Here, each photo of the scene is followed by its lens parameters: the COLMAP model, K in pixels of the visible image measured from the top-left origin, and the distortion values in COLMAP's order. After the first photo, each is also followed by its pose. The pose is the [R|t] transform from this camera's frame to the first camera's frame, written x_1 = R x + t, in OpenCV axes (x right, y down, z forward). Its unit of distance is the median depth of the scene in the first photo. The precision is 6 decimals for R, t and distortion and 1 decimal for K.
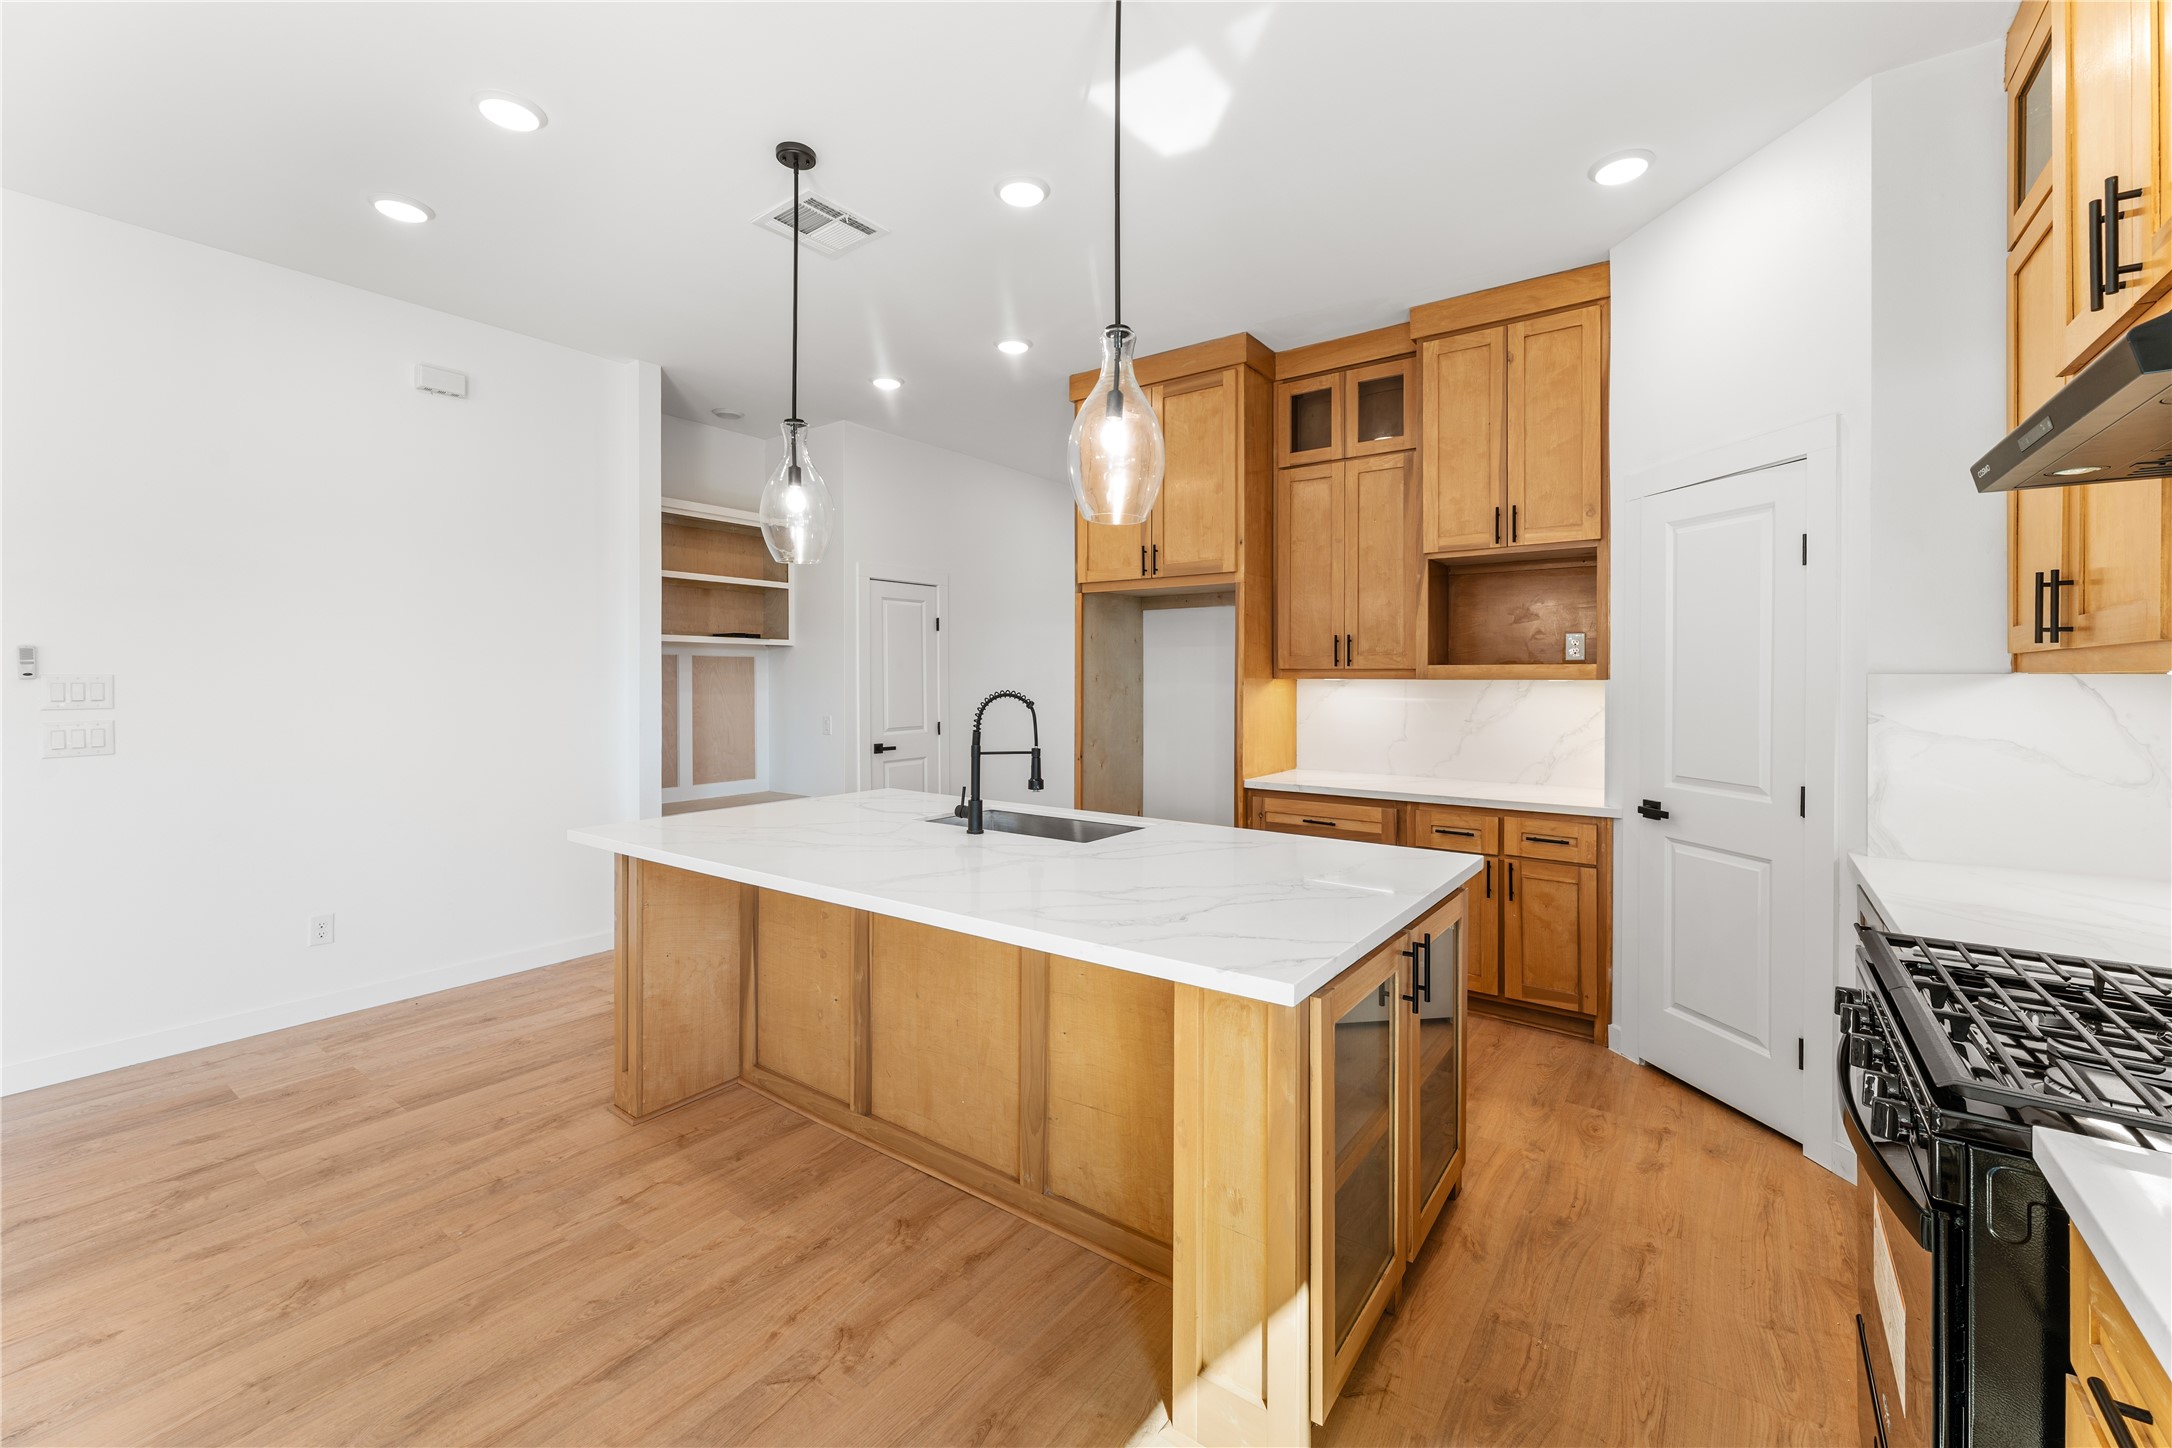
lens RADIAL K [[877.3, 0, 1081.5], [0, 877.3, 679.4], [0, 0, 1]] dist [0.000357, -0.000226]
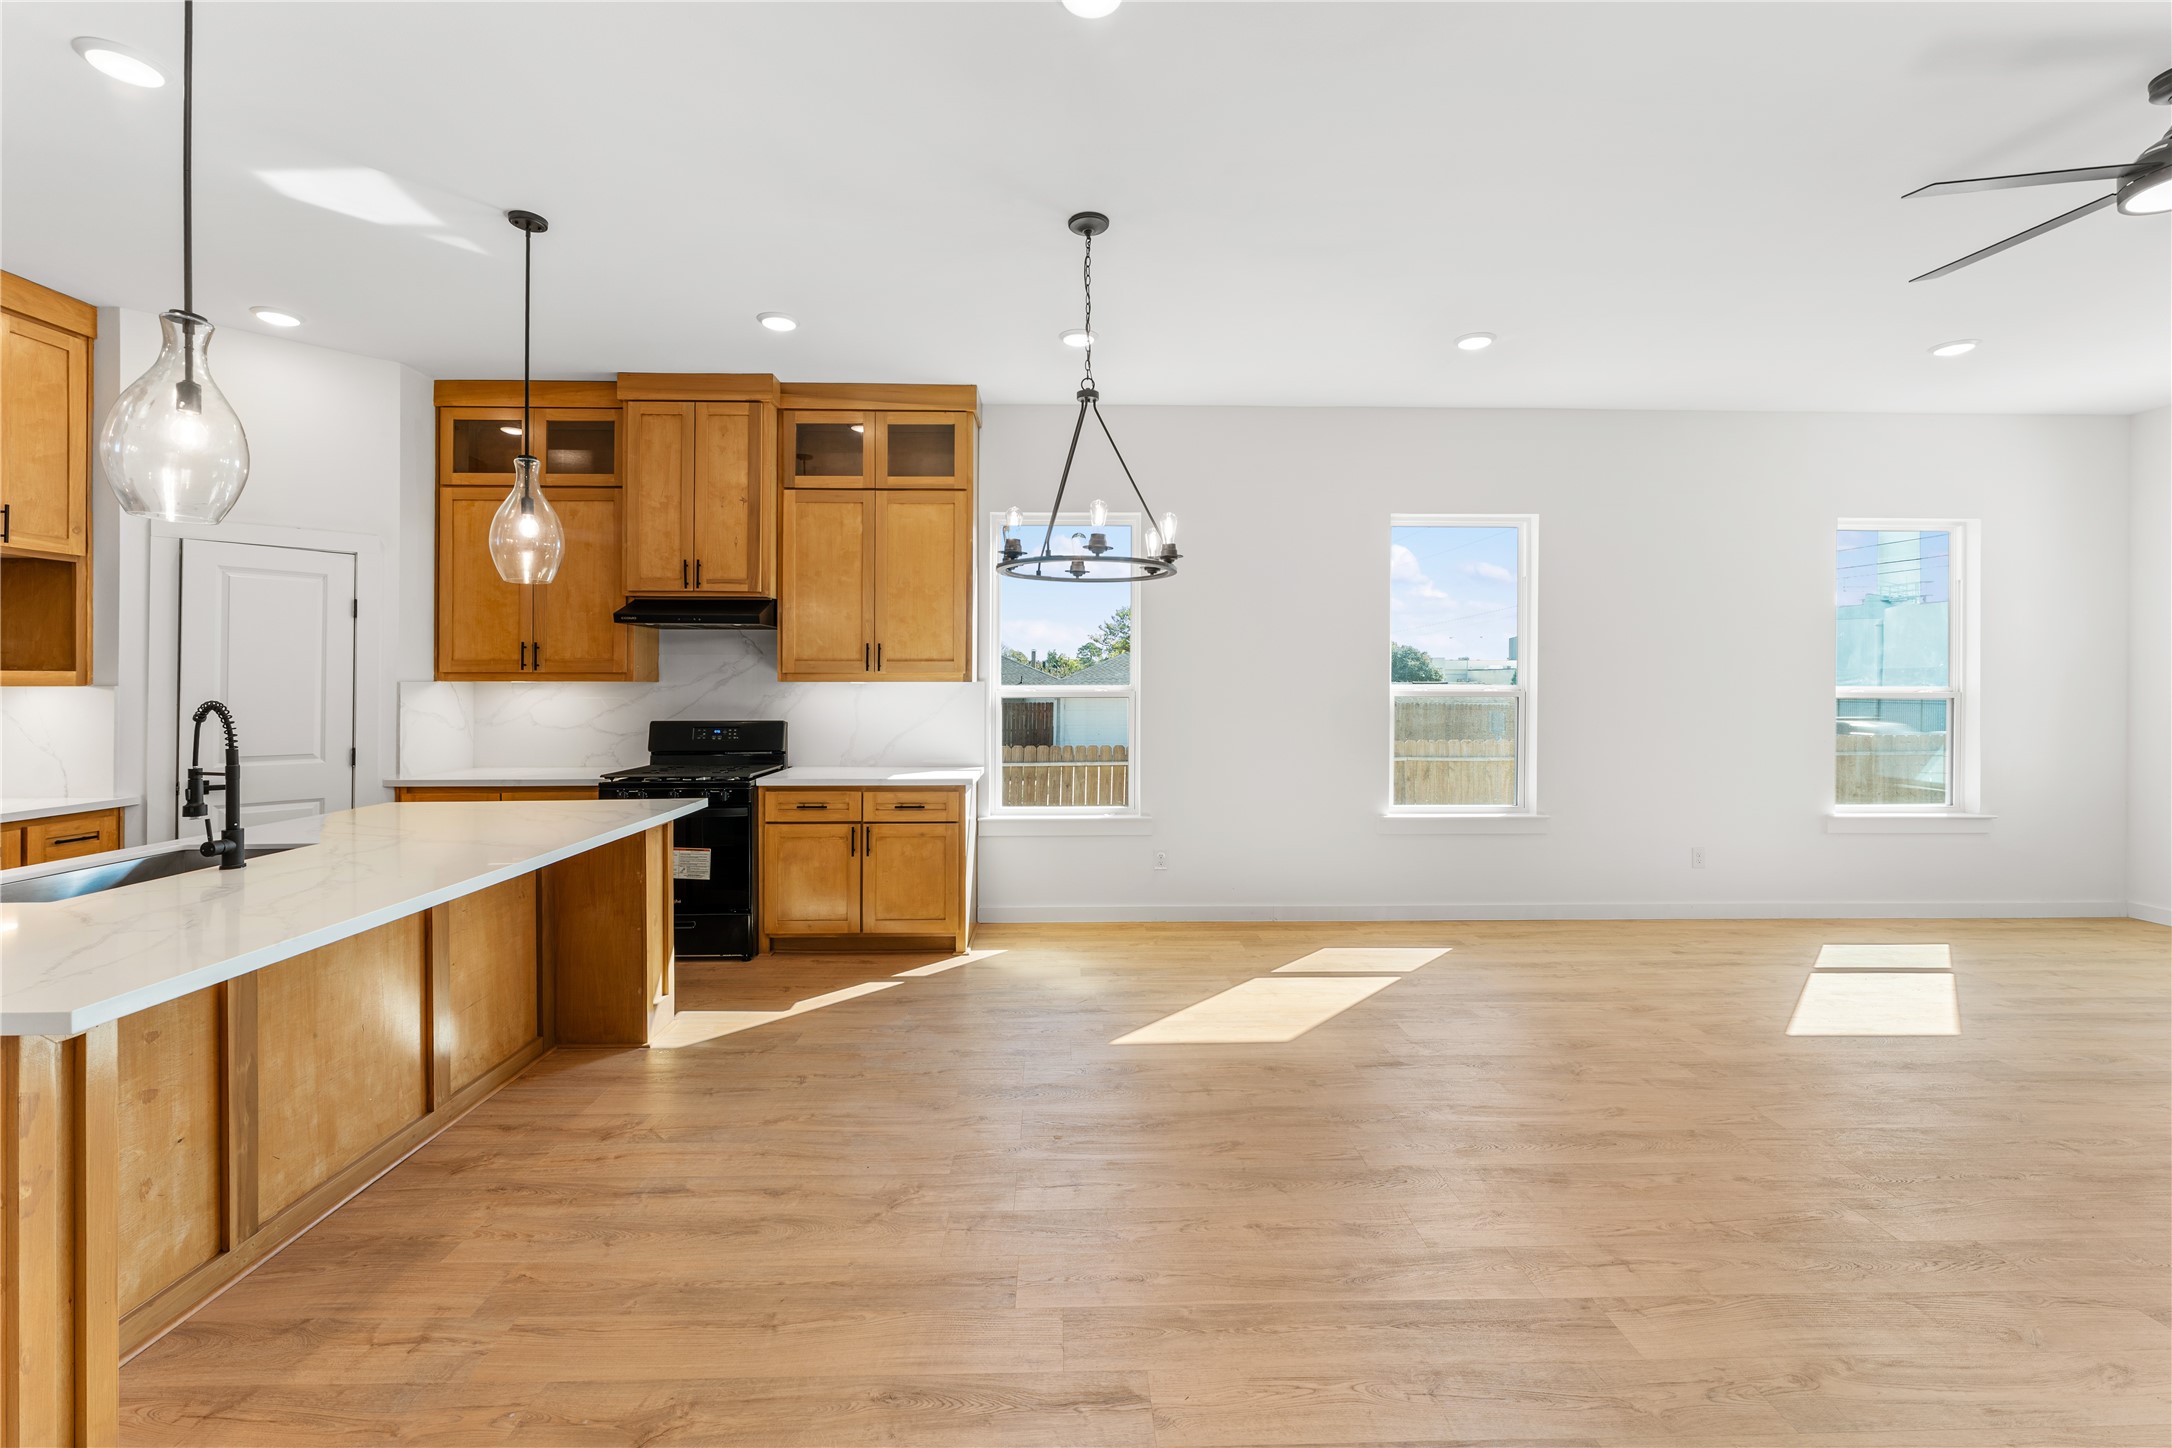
lens RADIAL K [[877.3, 0, 1081.5], [0, 877.3, 679.4], [0, 0, 1]] dist [0.000357, -0.000226]
pose [[-0.609267, 0.002328, 0.792962, -1.652746], [-0.000017, 0.999996, -0.002949, -0.007197], [-0.792965, -0.001810, -0.609264, 1.097123]]
